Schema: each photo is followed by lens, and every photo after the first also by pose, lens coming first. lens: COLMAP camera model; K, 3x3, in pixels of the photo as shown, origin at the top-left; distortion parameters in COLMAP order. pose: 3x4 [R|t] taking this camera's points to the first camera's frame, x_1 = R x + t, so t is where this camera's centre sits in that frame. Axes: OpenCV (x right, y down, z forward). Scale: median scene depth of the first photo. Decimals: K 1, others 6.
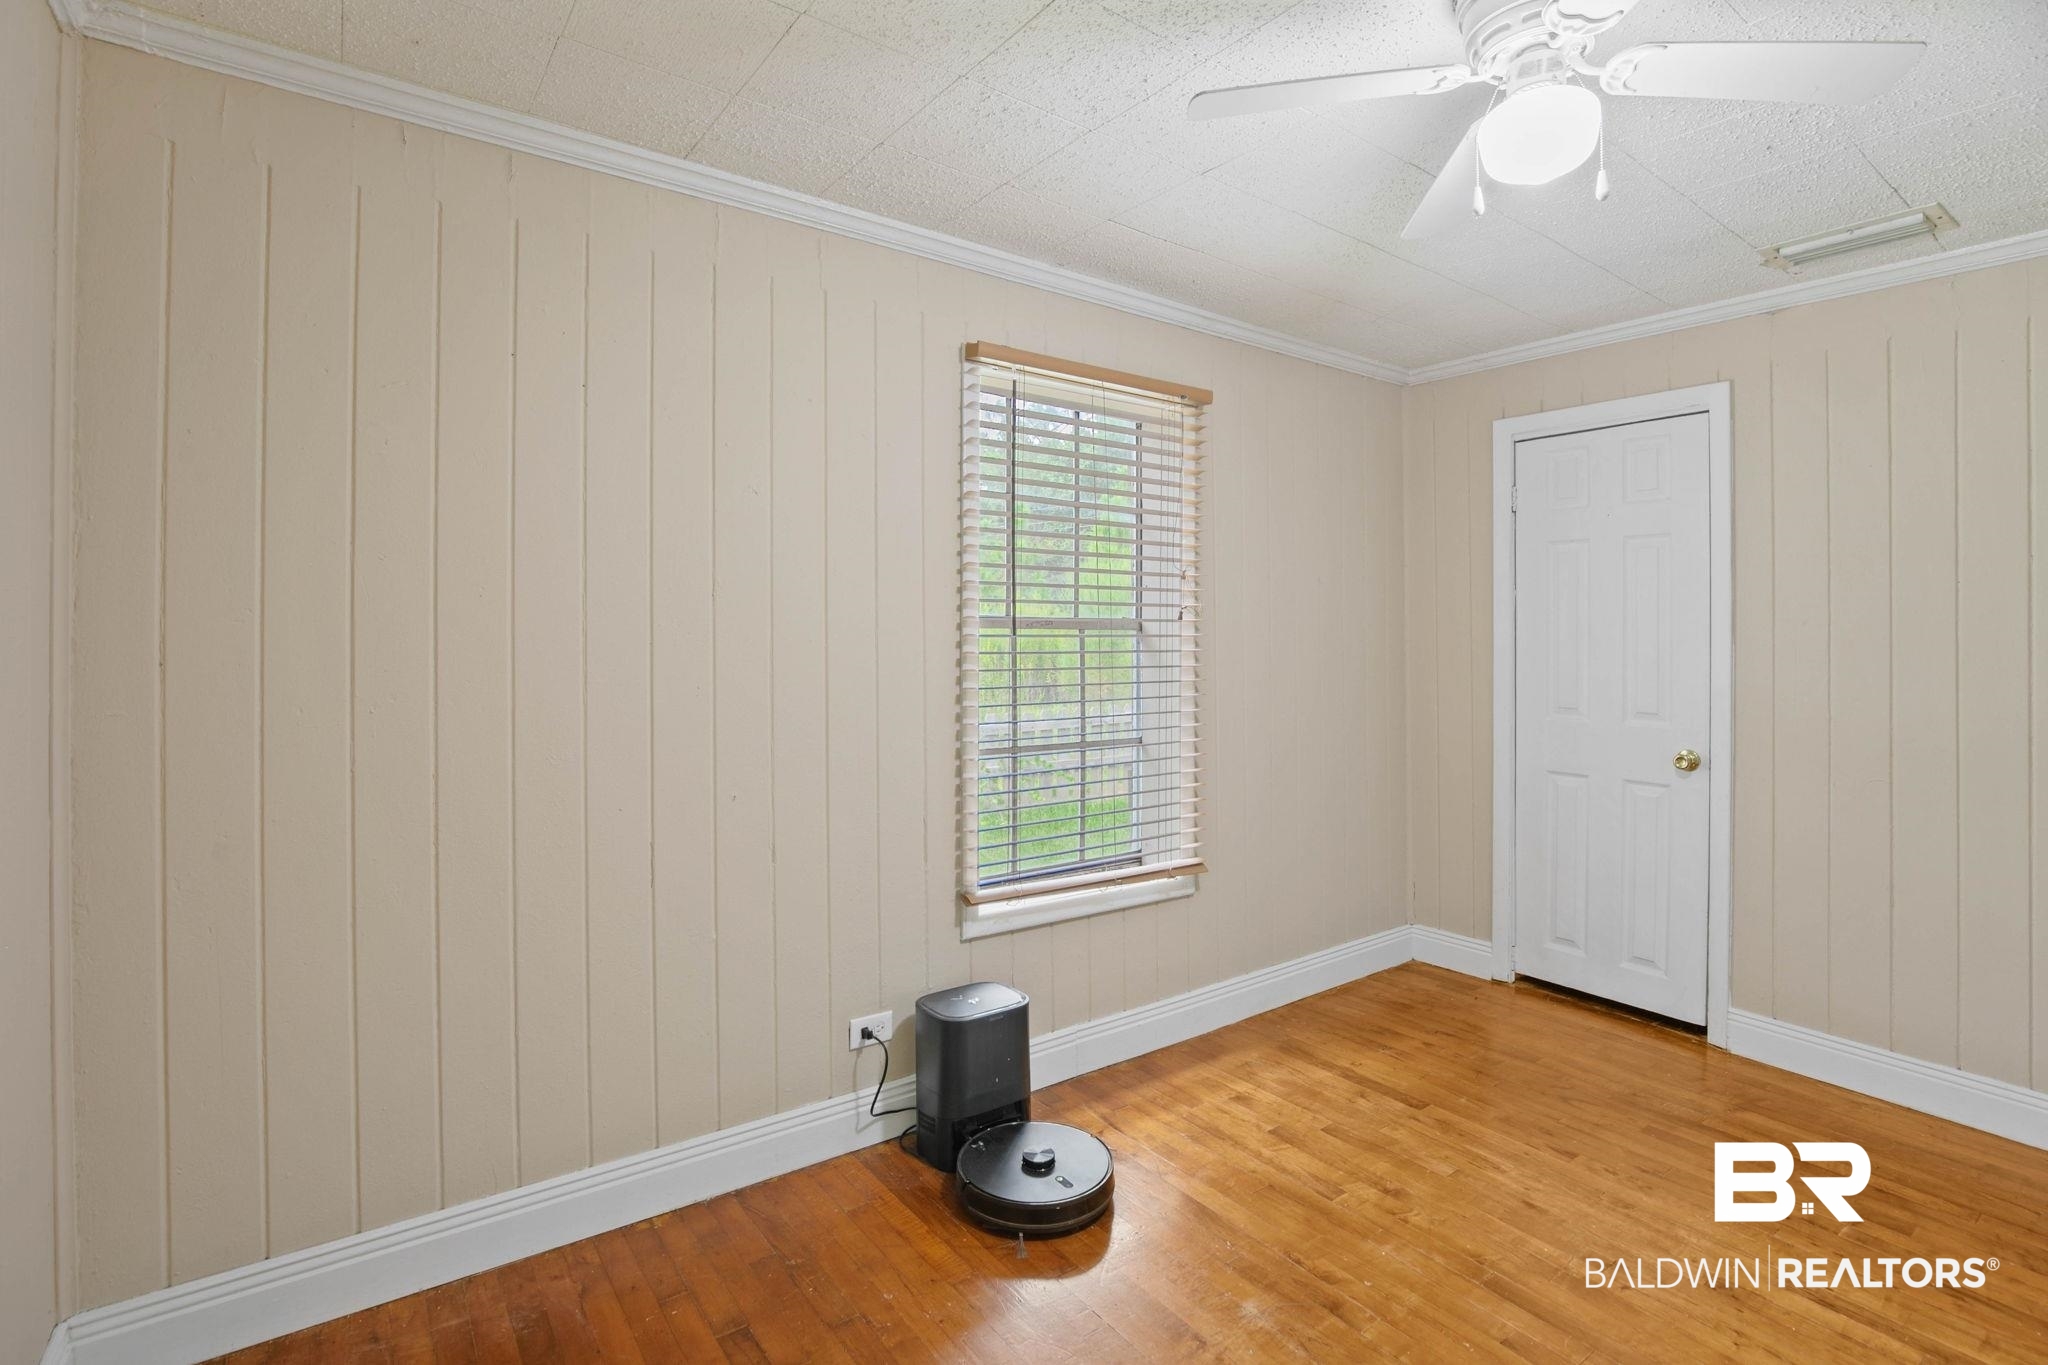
lens RADIAL K [[949.8, 0, 1009.7], [0, 949.8, 659.1], [0, 0, 1]] dist [-0.018933, 0.000060]
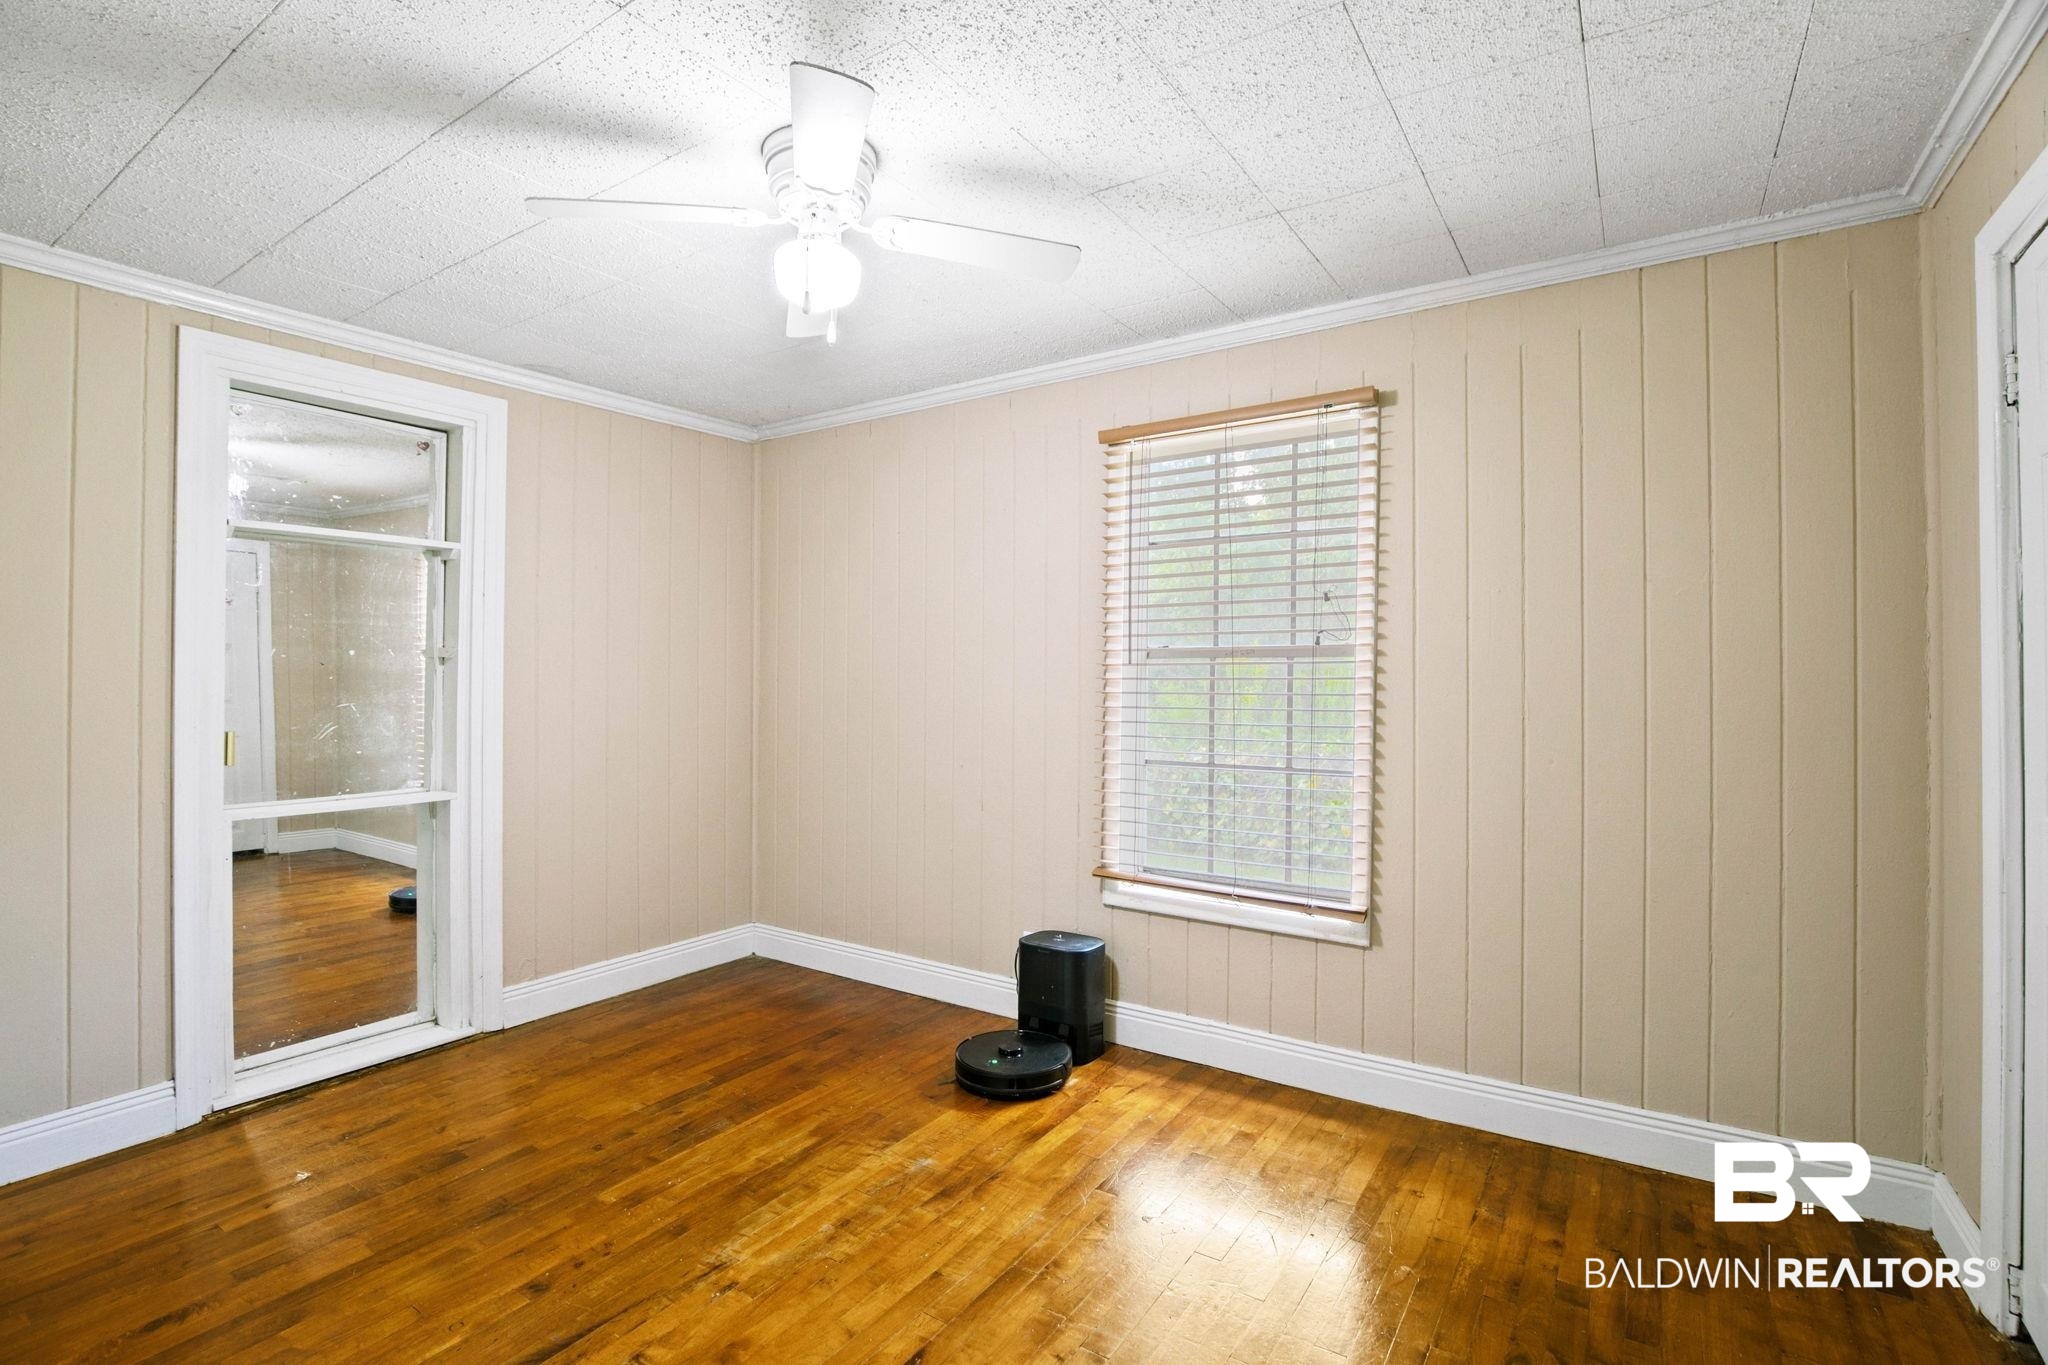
lens RADIAL K [[910.9, 0, 1024.0], [0, 910.9, 682.5], [0, 0, 1]] dist [-0.015119, -0.000009]
pose [[0.367169, 0.002184, -0.930152, 1.019428], [-0.012174, 0.999923, -0.002458, 0.001790], [0.930075, 0.012226, 0.367167, 0.431836]]
